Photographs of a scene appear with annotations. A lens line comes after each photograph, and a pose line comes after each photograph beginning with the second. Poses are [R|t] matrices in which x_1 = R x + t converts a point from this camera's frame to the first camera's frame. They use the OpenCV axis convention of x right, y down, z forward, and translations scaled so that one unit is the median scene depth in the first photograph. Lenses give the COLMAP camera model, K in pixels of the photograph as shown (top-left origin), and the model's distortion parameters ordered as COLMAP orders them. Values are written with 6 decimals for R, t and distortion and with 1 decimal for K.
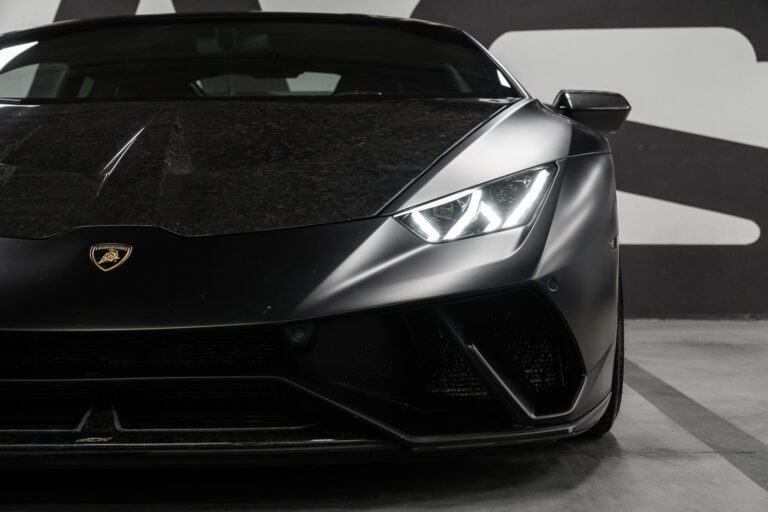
lens RADIAL K [[1530.6, 0, 384.0], [0, 1530.6, 256.0], [0, 0, 1]] dist [0.037545, -0.007166]
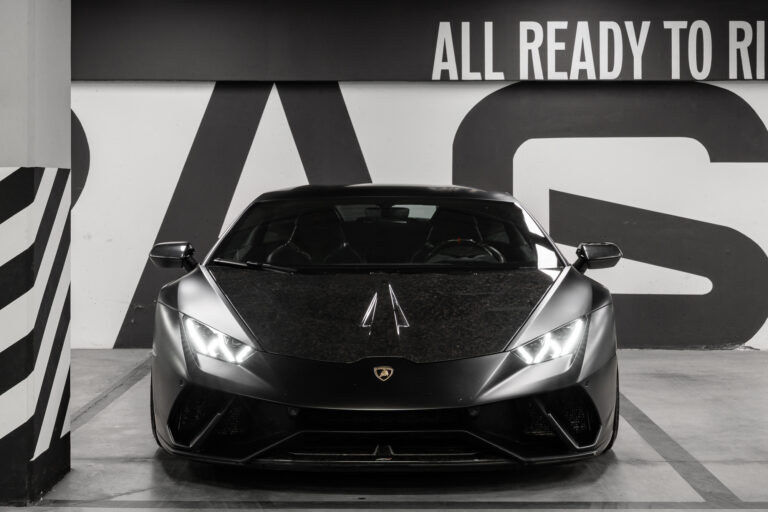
lens RADIAL K [[1565.9, 0, 383.7], [0, 1565.9, 182.5], [0, 0, 1]] dist [0.044203, -0.135912]
pose [[0.999878, 0.006940, 0.013966, -0.186282], [-0.006582, 0.999652, -0.025529, -0.186879], [-0.014138, 0.025434, 0.999577, -1.073661]]
